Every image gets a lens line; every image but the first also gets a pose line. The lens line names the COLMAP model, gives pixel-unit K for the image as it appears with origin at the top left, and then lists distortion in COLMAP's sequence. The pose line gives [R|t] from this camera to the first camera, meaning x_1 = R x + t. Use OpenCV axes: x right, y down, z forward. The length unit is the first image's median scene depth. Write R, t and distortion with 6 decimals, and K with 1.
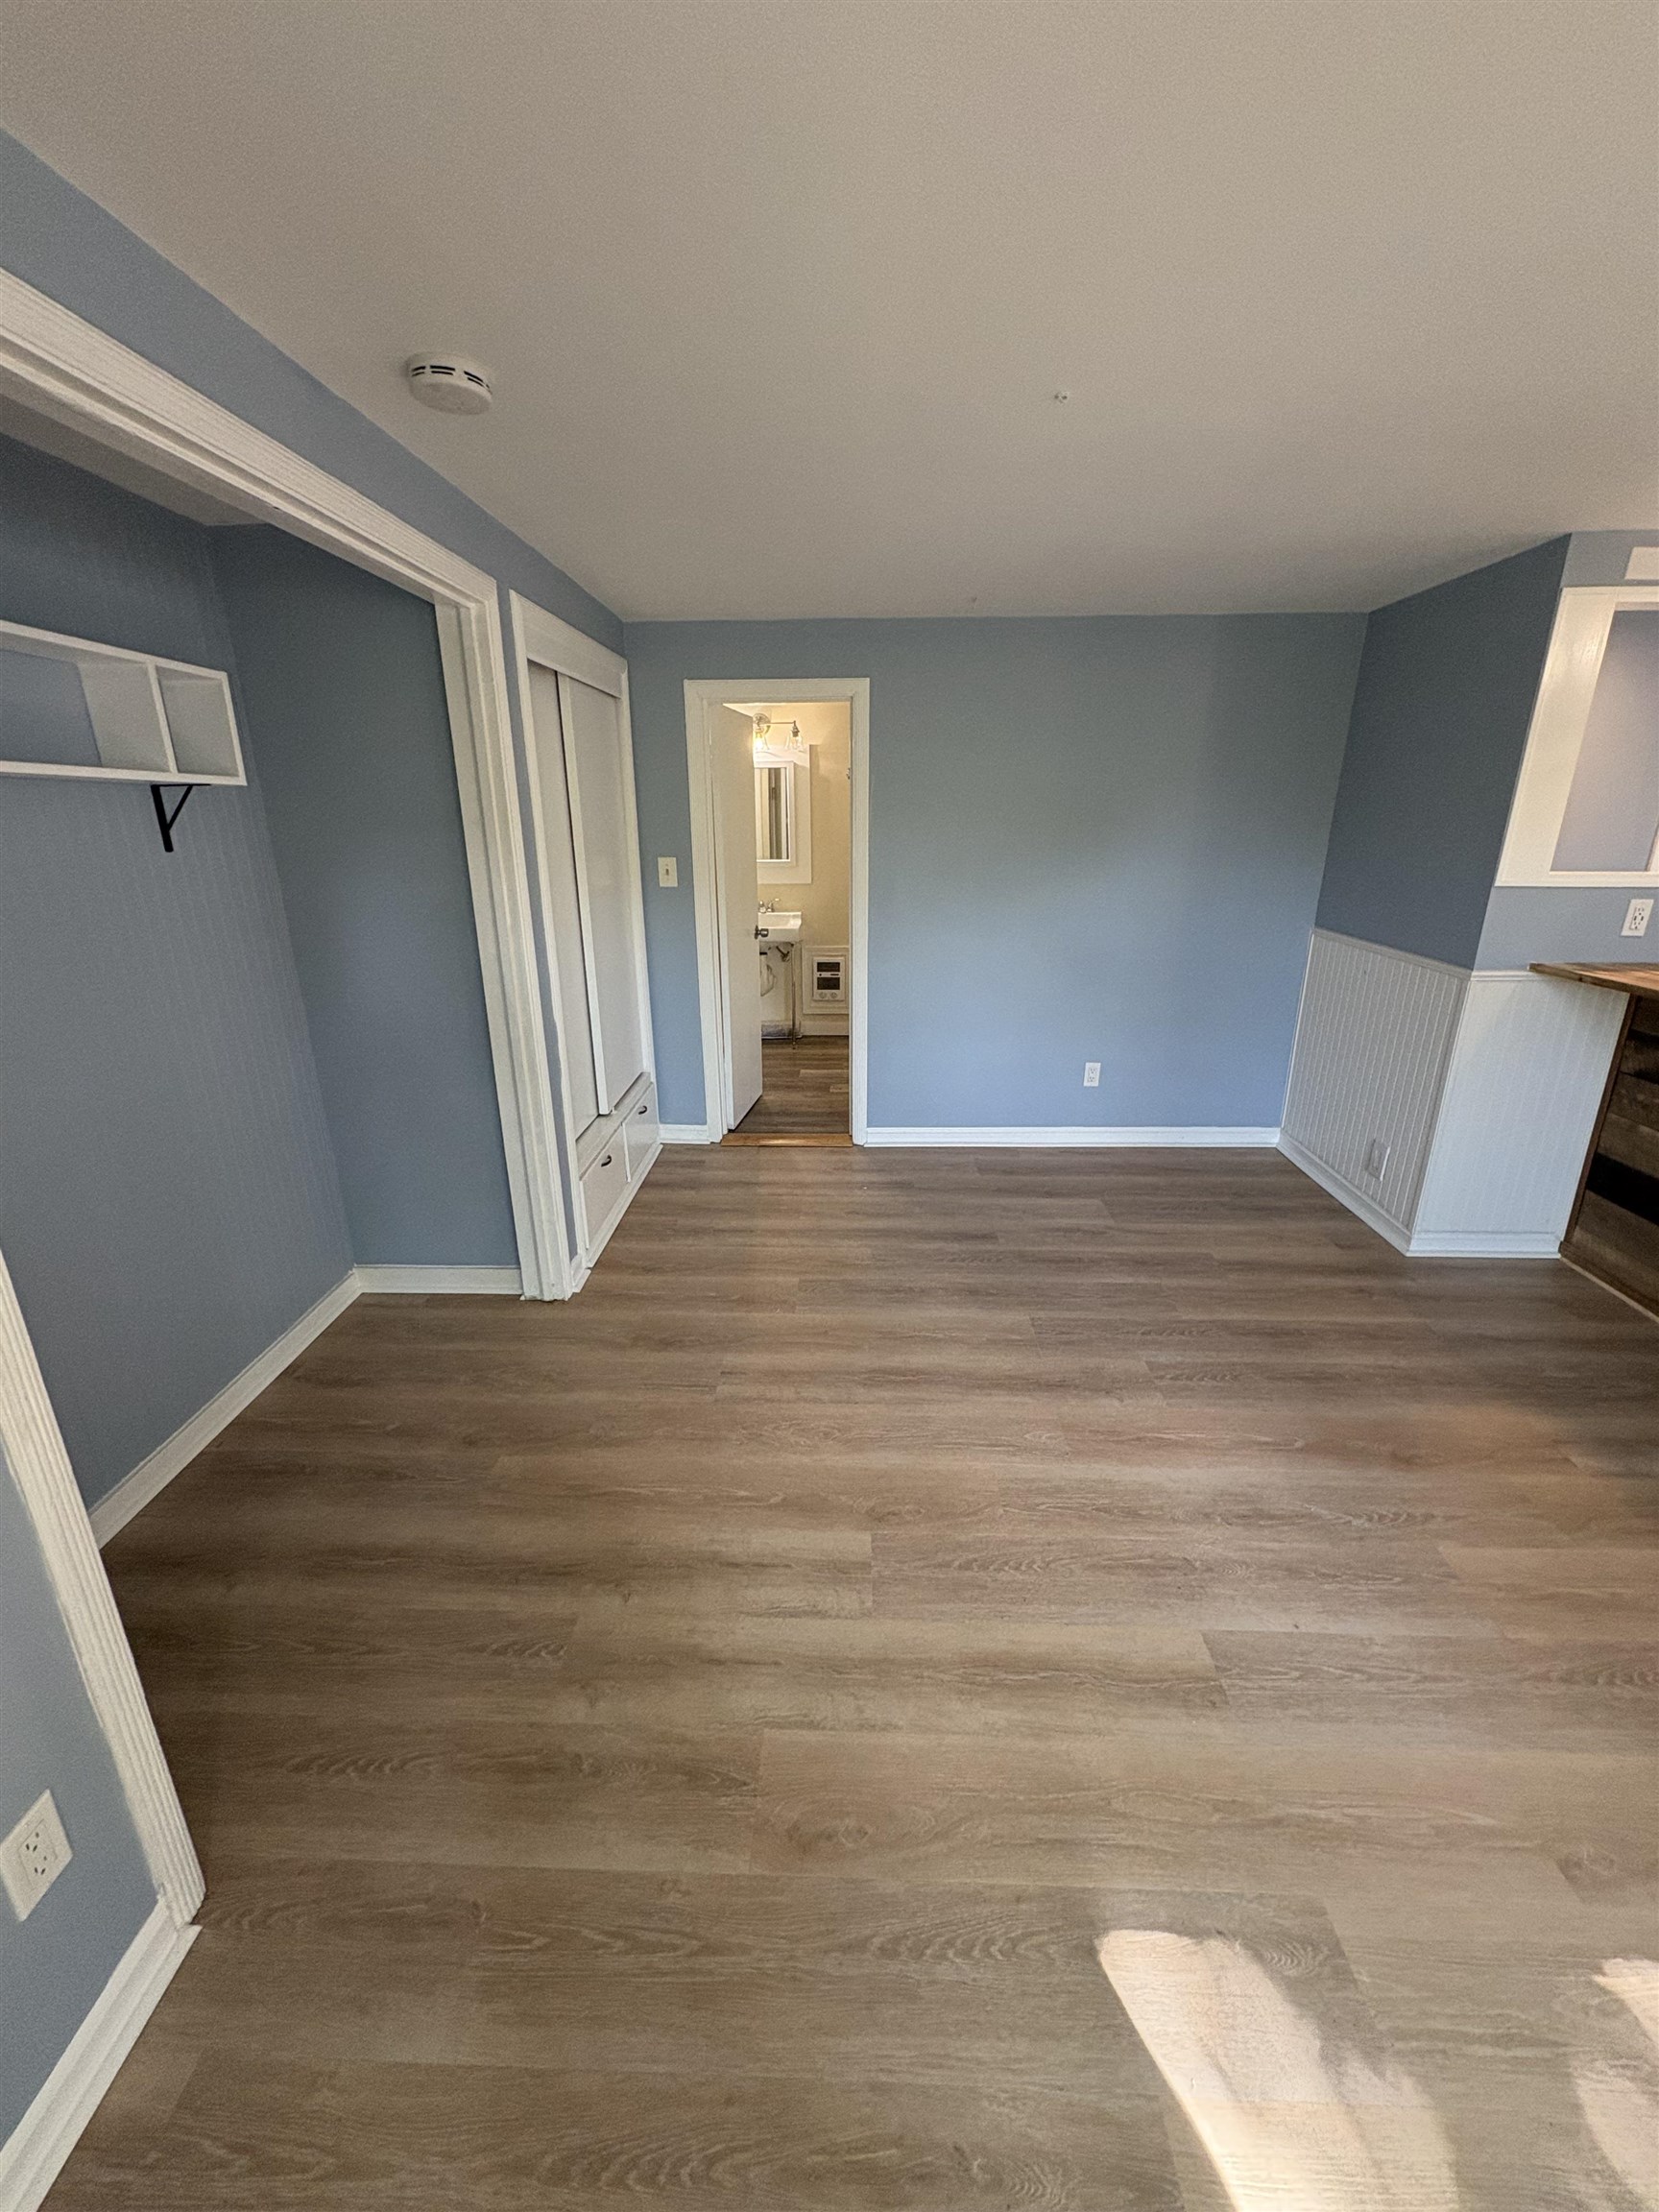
lens RADIAL K [[880.2, 0, 824.9], [0, 880.2, 1102.7], [0, 0, 1]] dist [-0.001242, 0.000319]
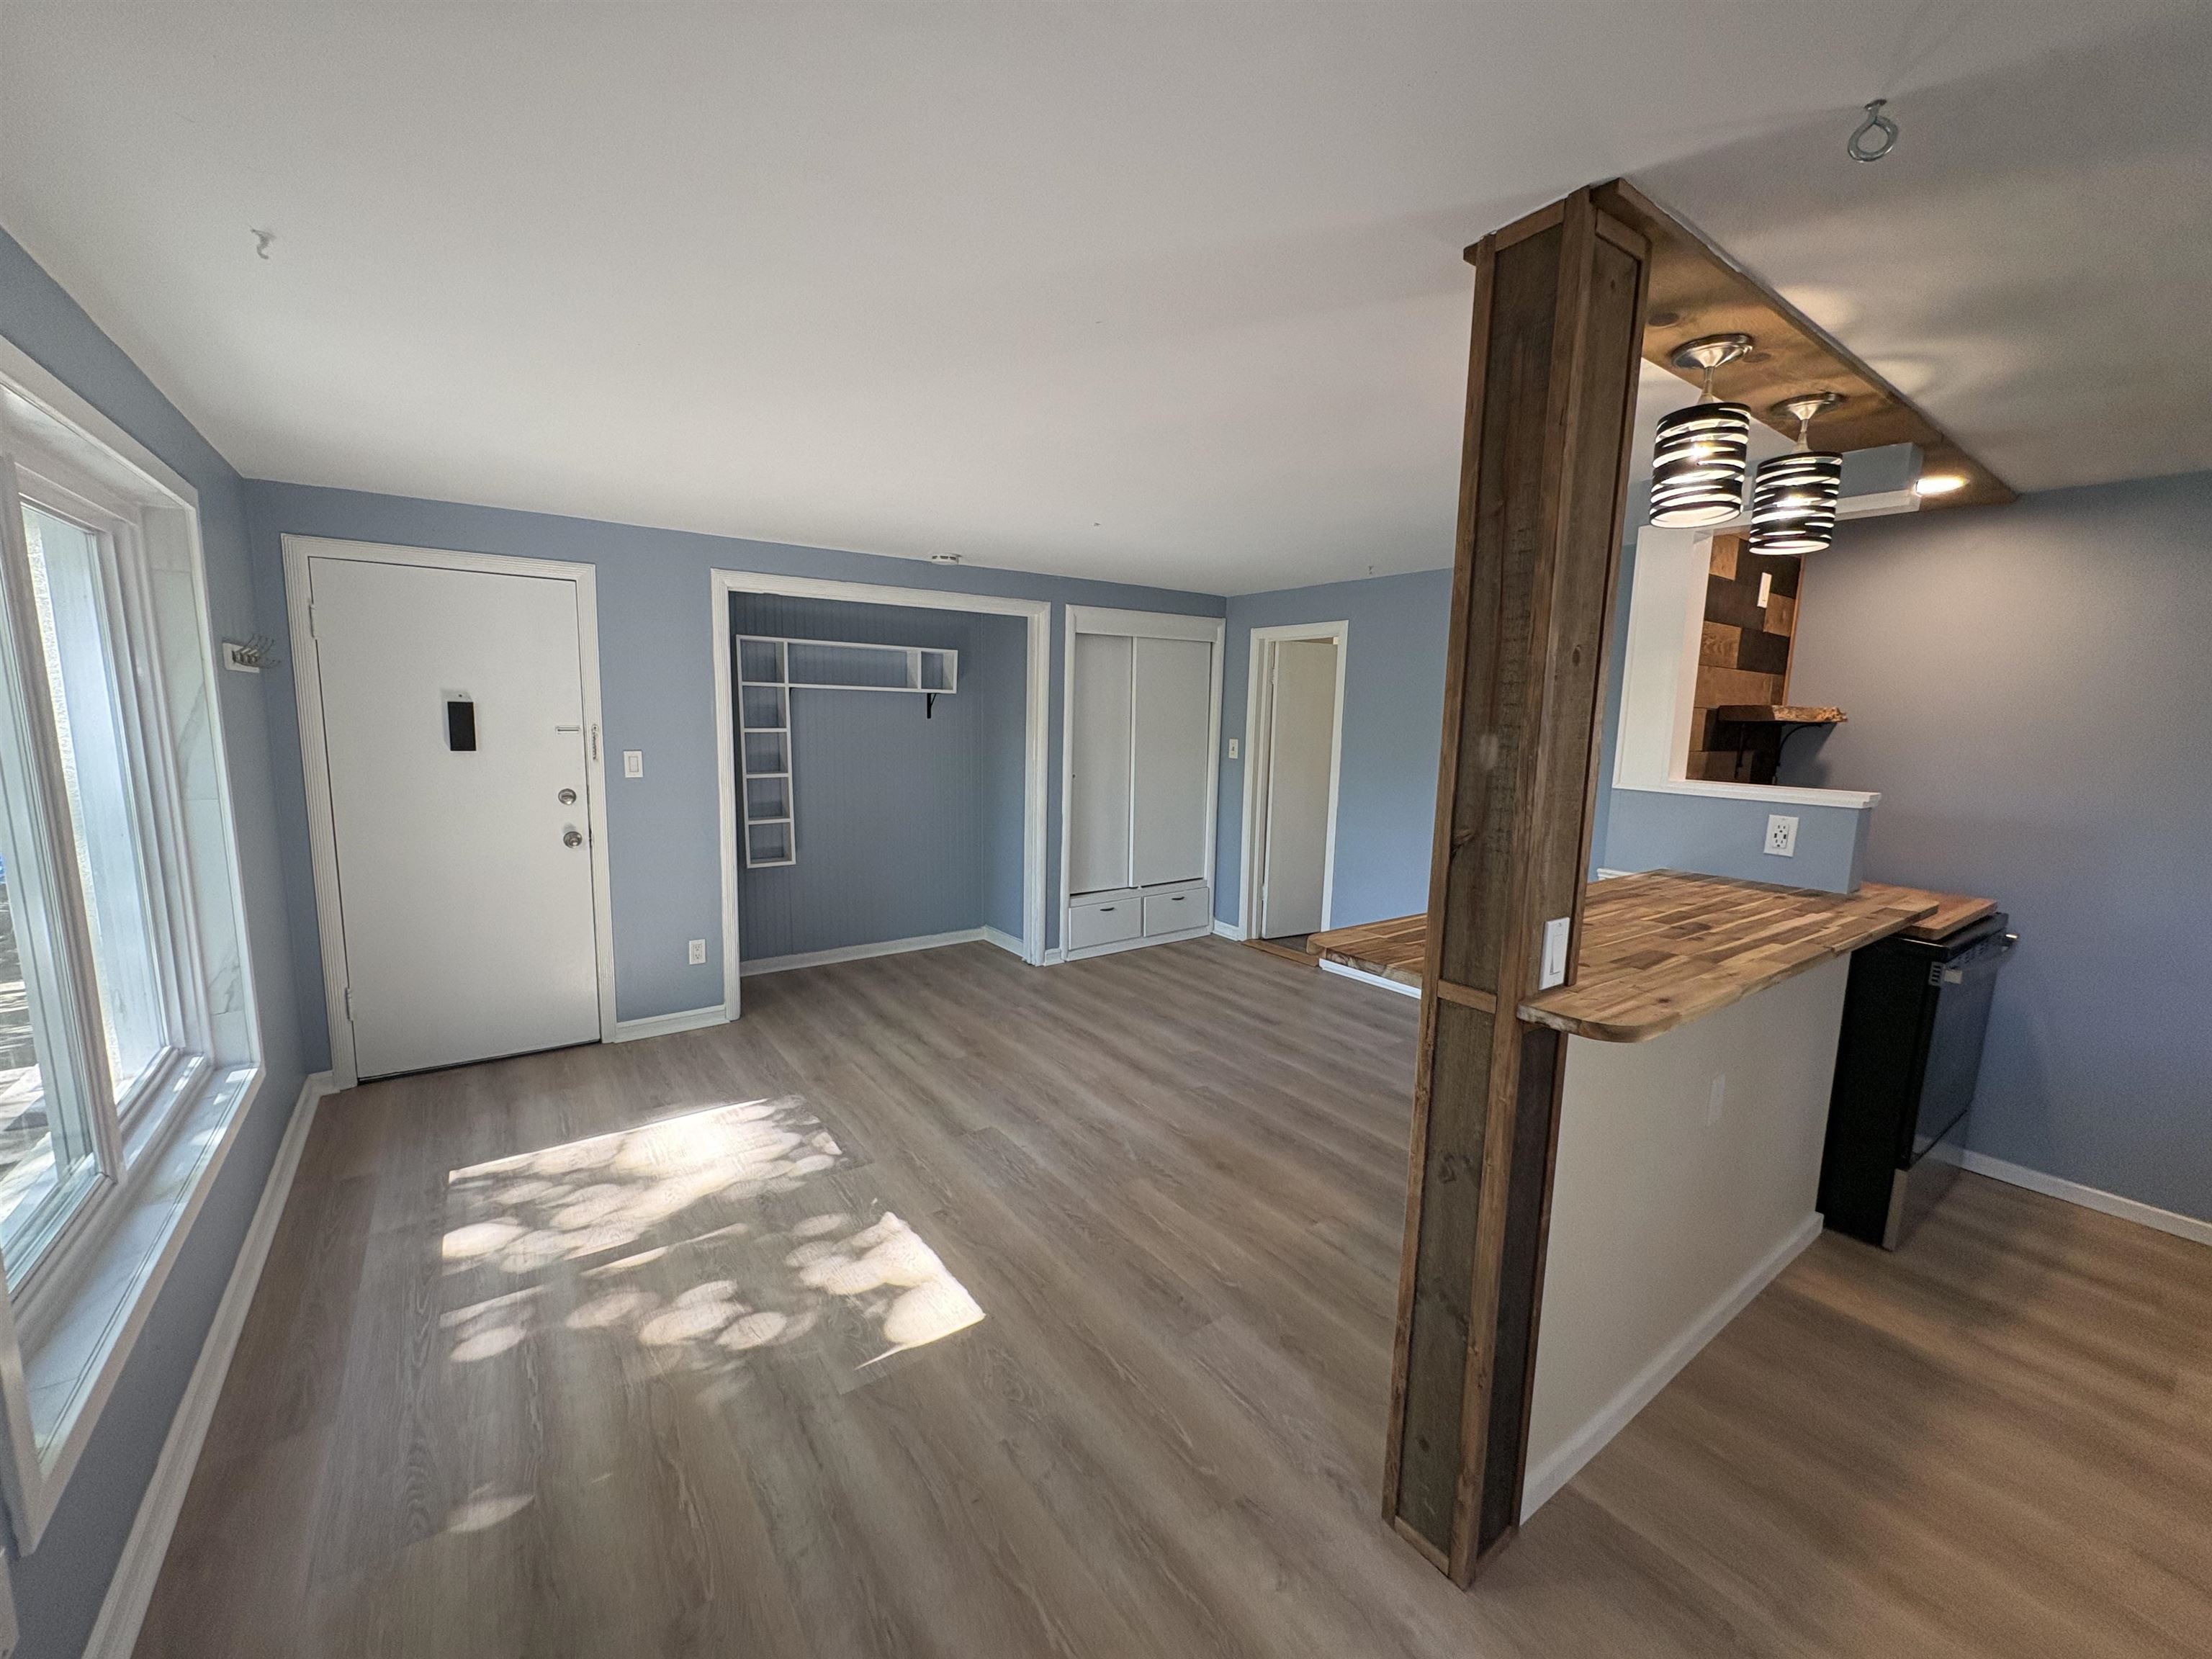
lens RADIAL K [[880.2, 0, 1102.5], [0, 880.2, 836.8], [0, 0, 1]] dist [-0.001242, 0.000319]
pose [[0.611061, 0.129868, -0.780857, 1.201589], [-0.269465, 0.961662, -0.050932, 0.025803], [0.744307, 0.241536, 0.622630, -0.086063]]
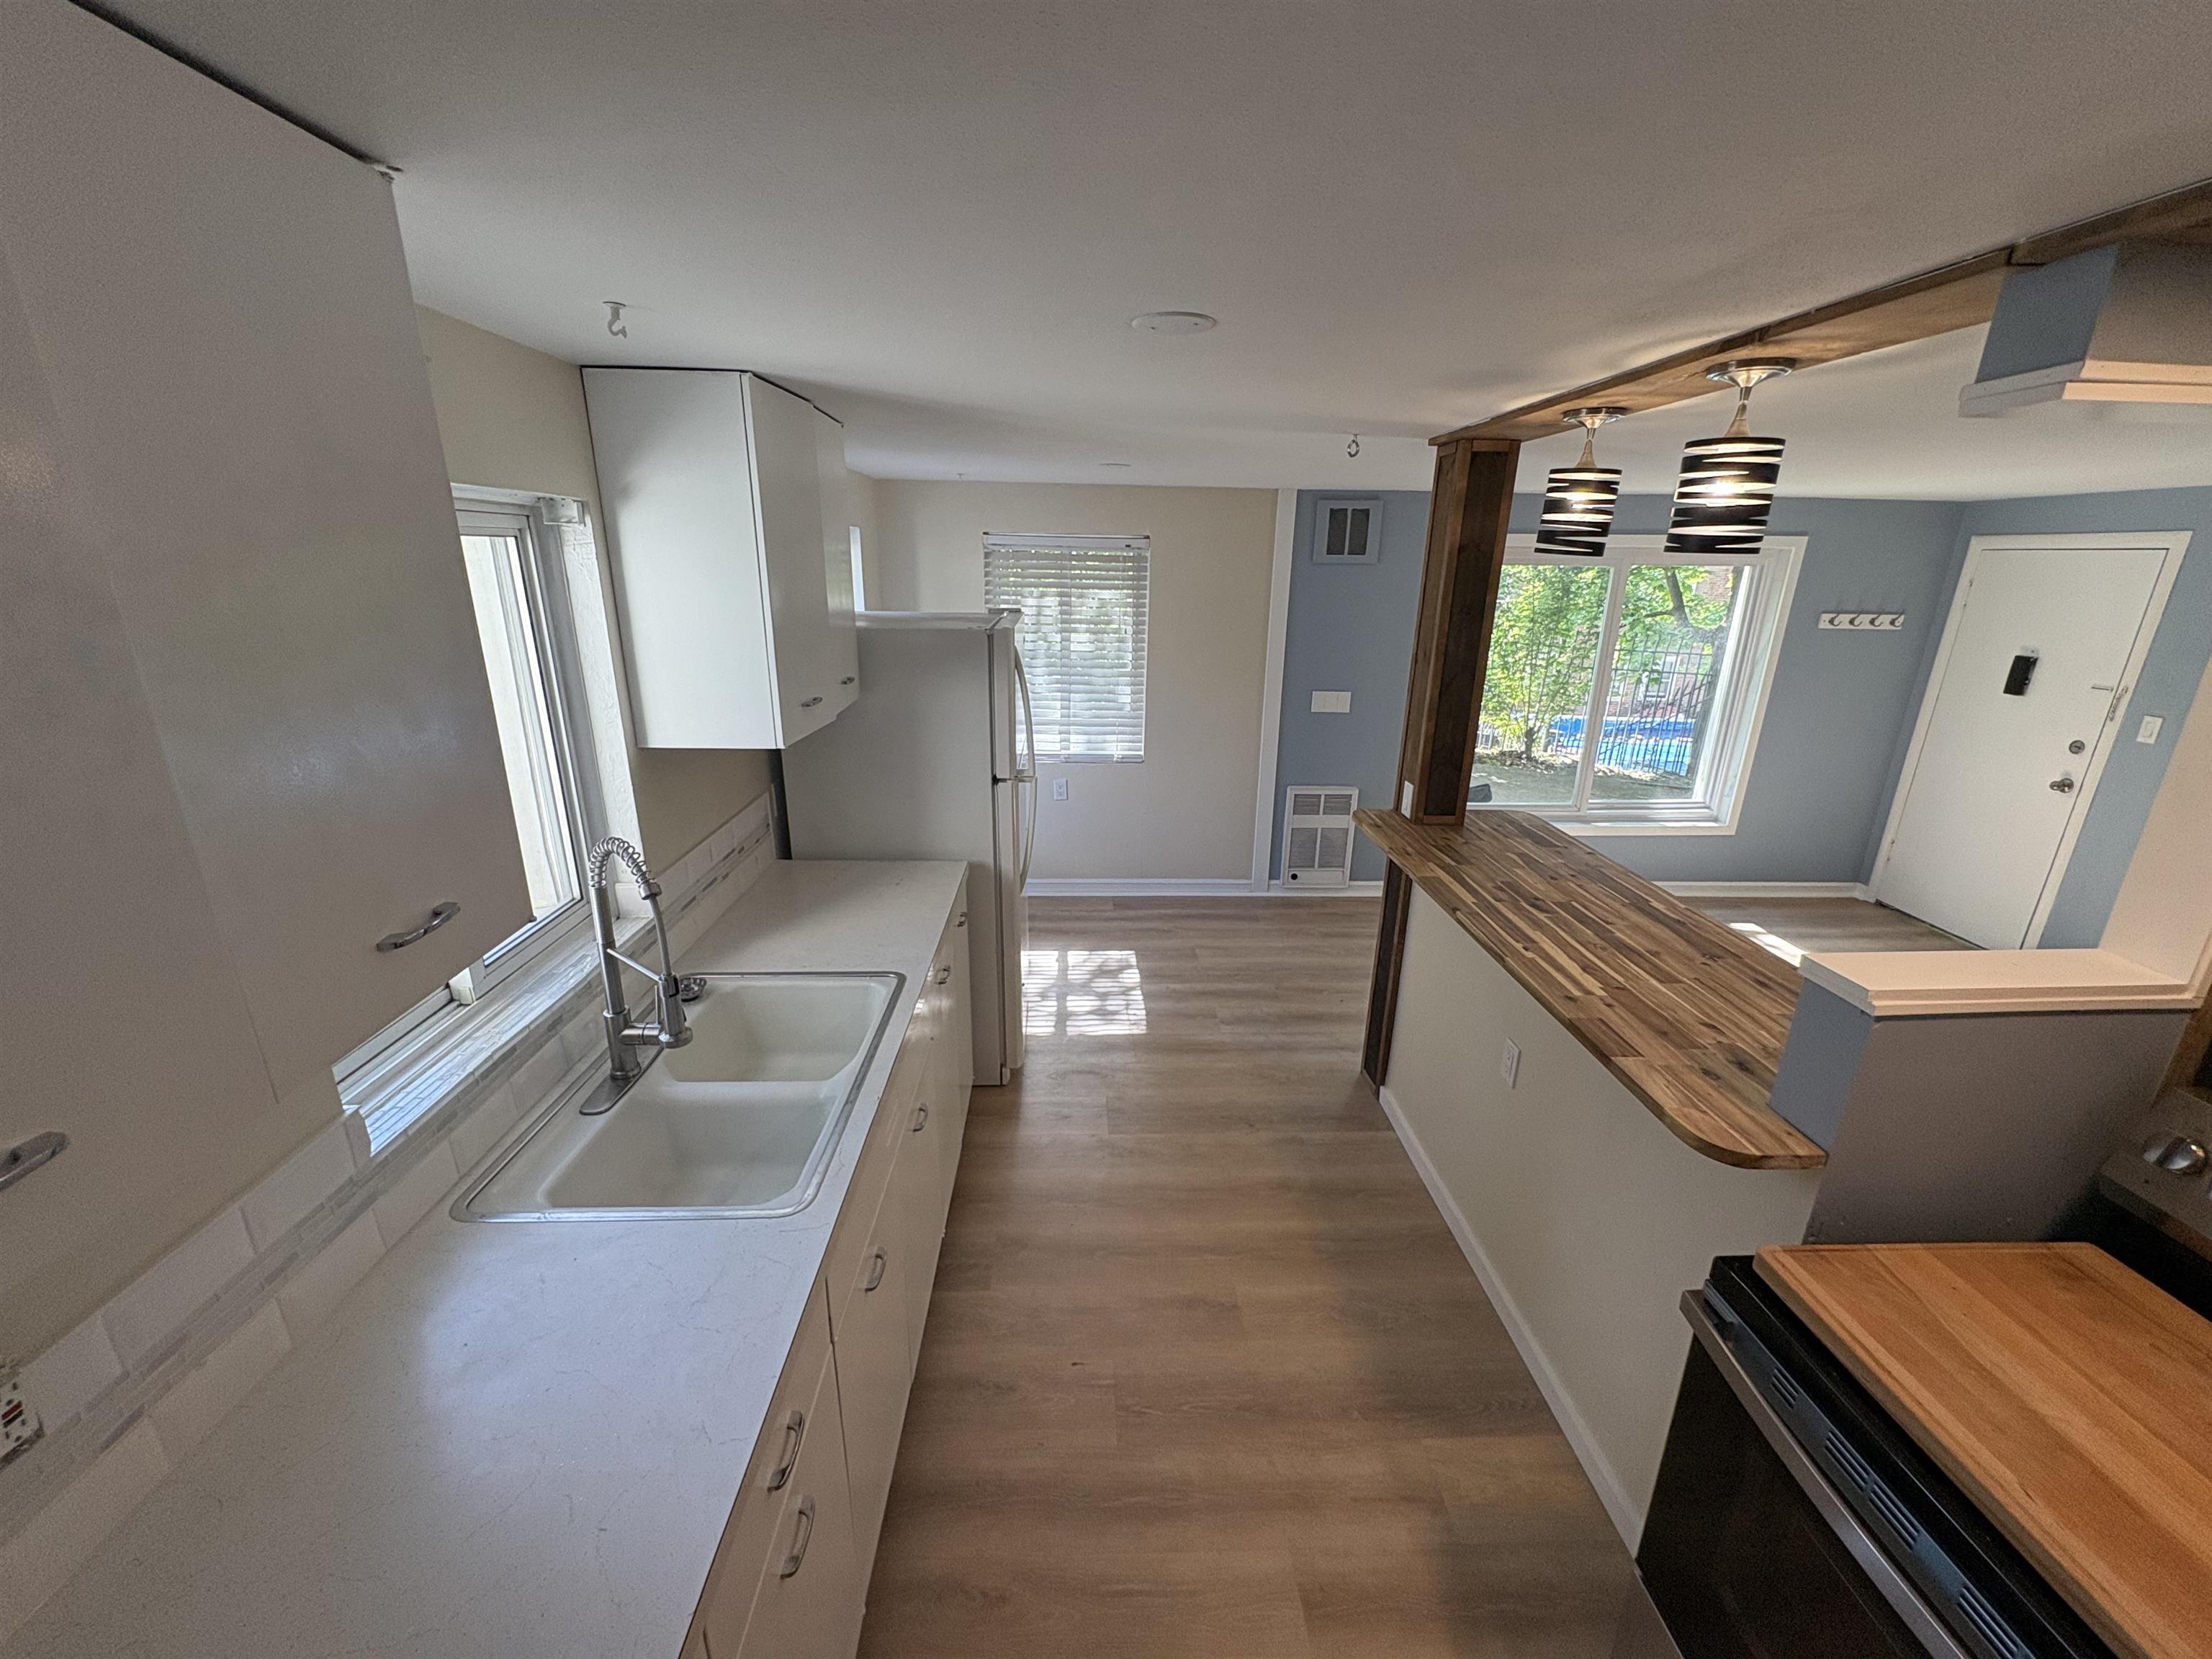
lens RADIAL K [[880.2, 0, 1102.5], [0, 880.2, 836.8], [0, 0, 1]] dist [-0.001242, 0.000319]
pose [[-0.998132, 0.006620, -0.060741, 1.398428], [-0.030427, 0.808232, 0.588077, -0.578083], [0.052986, 0.588827, -0.806521, 1.310008]]
